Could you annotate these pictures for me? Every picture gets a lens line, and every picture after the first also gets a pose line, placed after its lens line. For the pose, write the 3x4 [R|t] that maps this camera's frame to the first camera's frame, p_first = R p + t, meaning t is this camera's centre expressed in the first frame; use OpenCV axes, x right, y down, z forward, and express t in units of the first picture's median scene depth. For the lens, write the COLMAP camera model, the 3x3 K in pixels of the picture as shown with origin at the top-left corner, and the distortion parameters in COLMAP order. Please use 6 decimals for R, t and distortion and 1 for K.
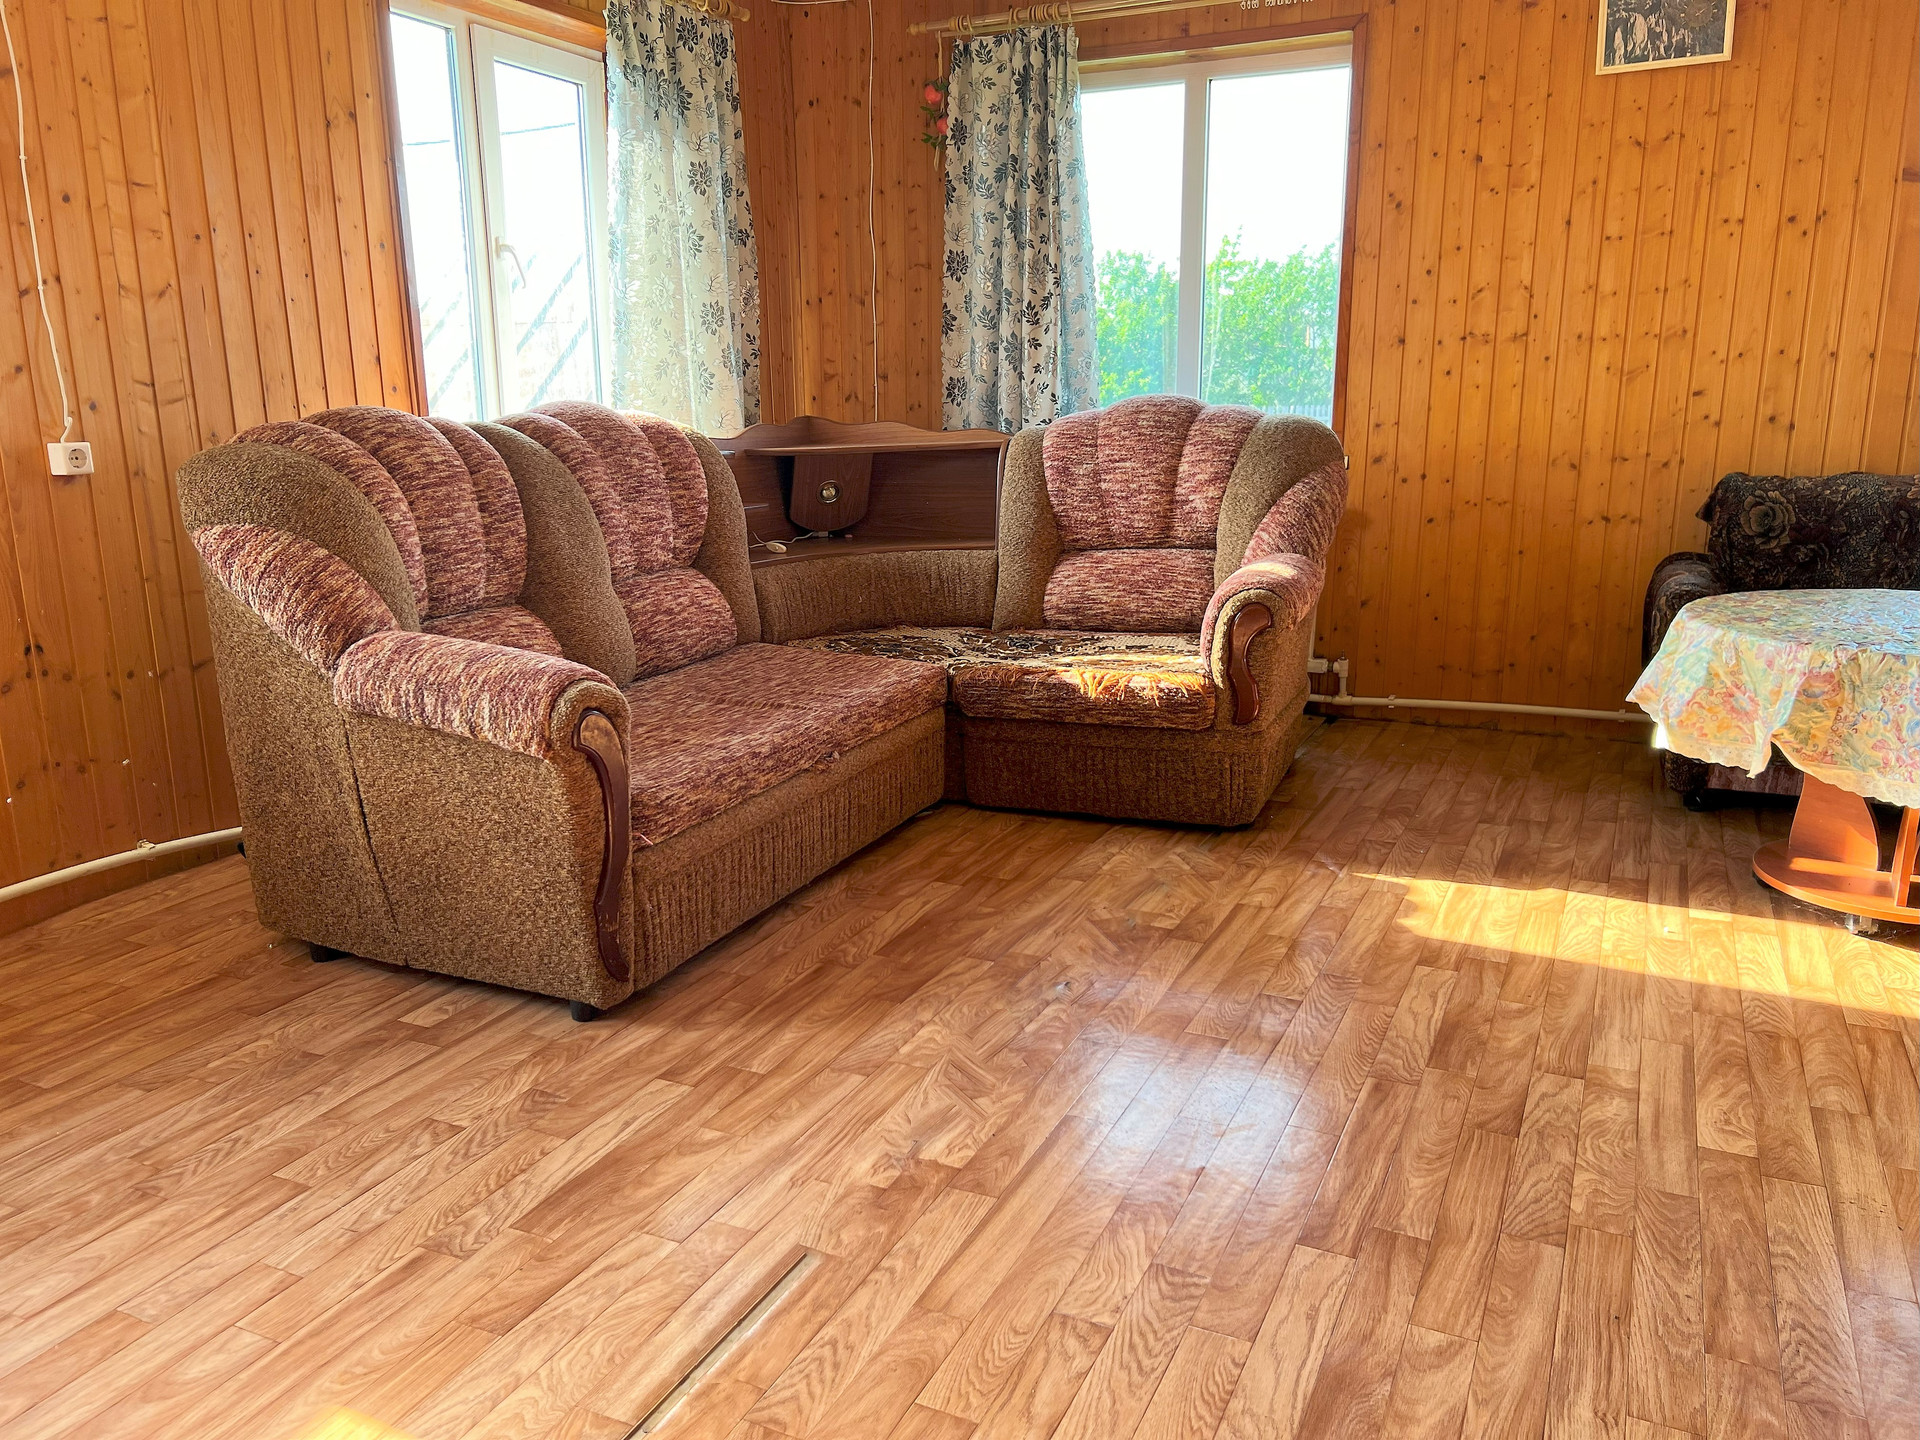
lens RADIAL K [[1461.1, 0, 958.8], [0, 1461.1, 731.8], [0, 0, 1]] dist [0.043903, -0.047694]
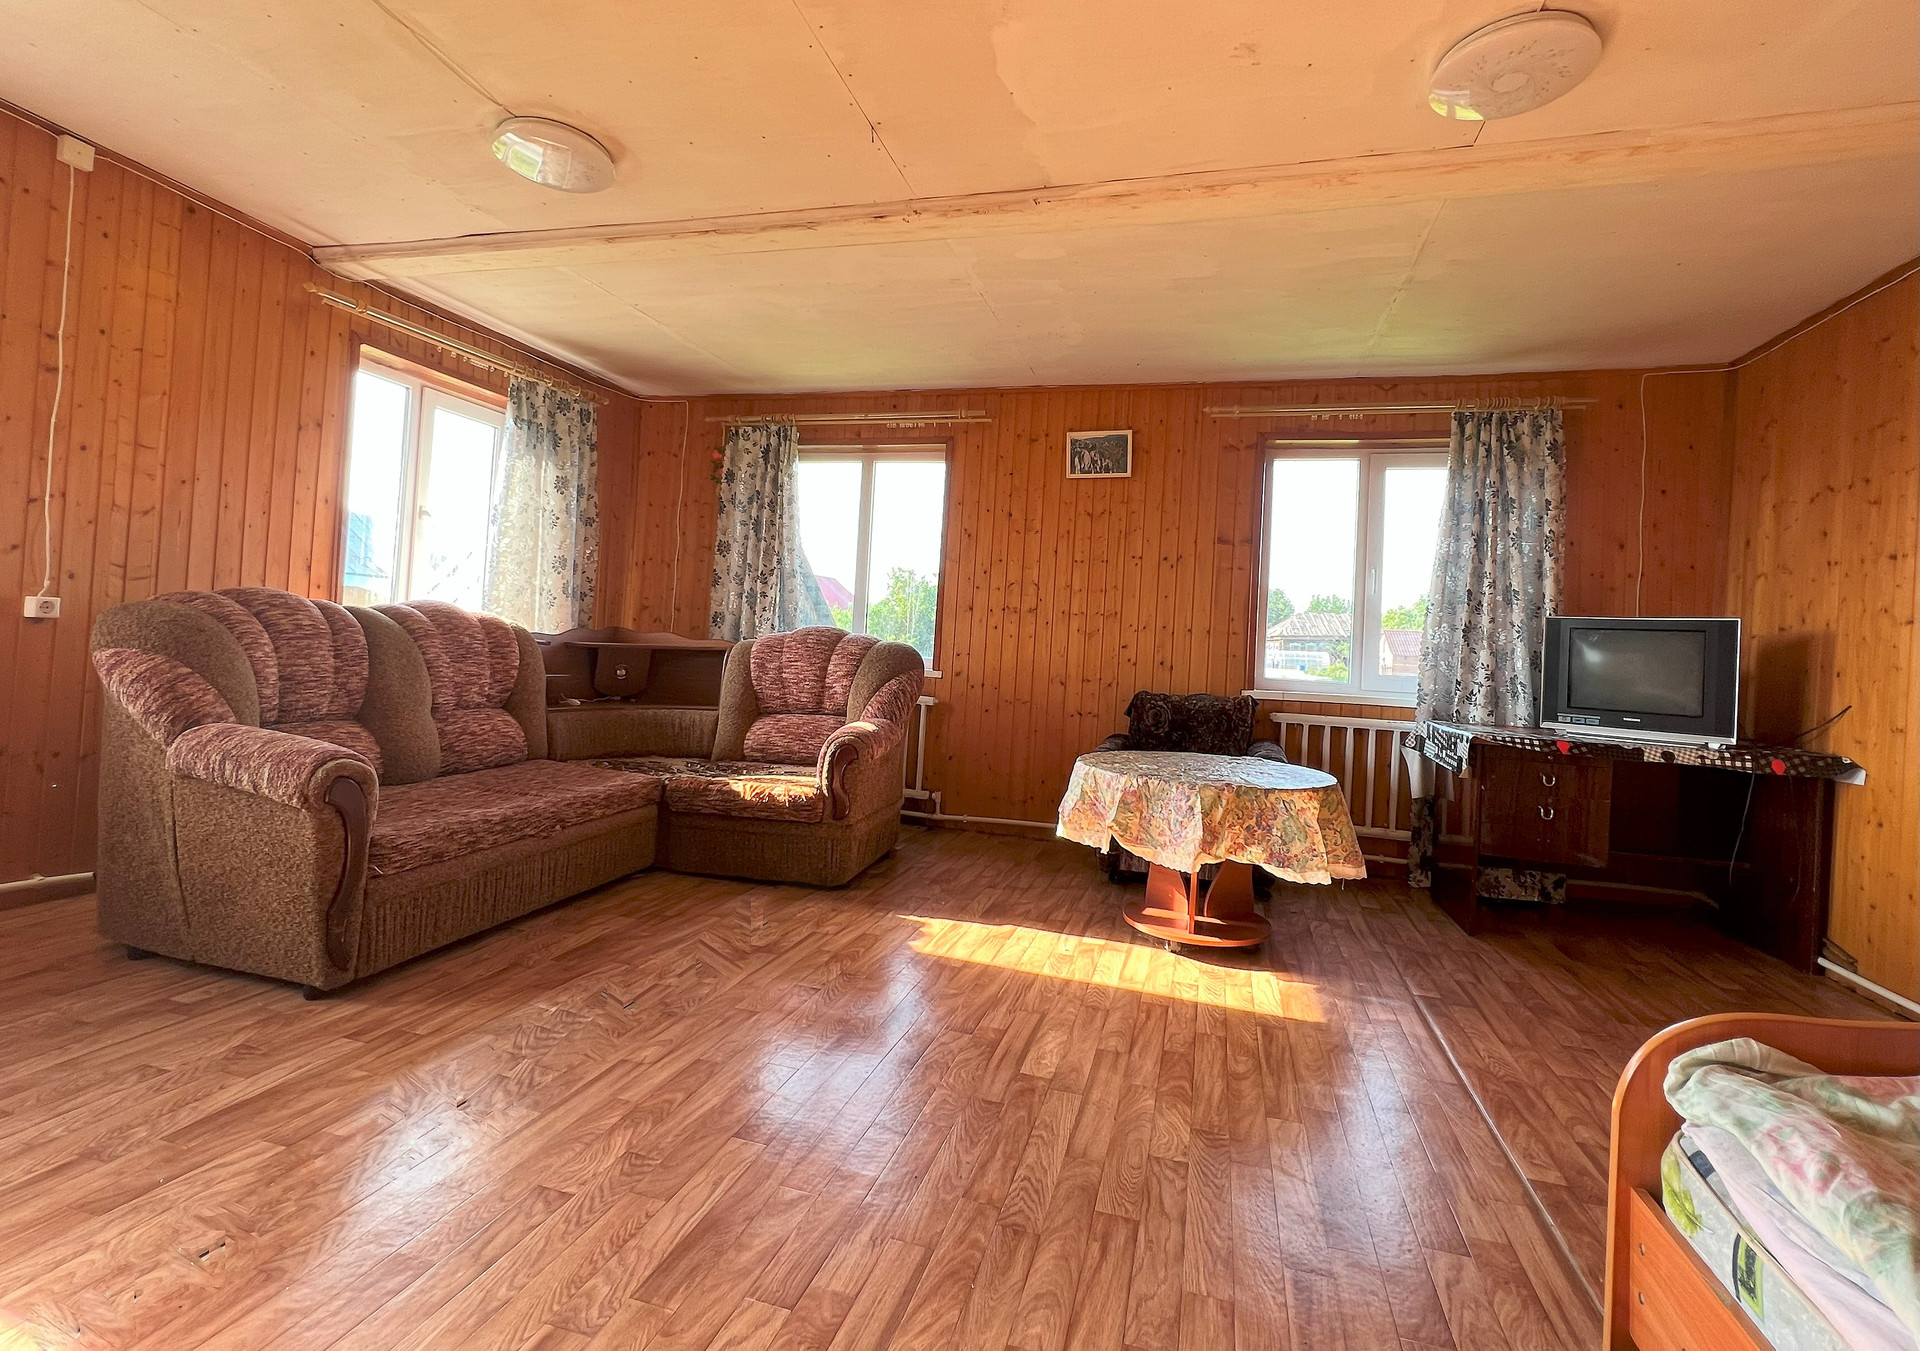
lens RADIAL K [[904.9, 0, 959.5], [0, 904.9, 624.6], [0, 0, 1]] dist [-0.003139, 0.001920]
pose [[0.984541, 0.068509, 0.161199, 0.149682], [-0.025877, 0.967126, -0.252976, 0.035983], [-0.173231, 0.244894, 0.953949, -0.034281]]
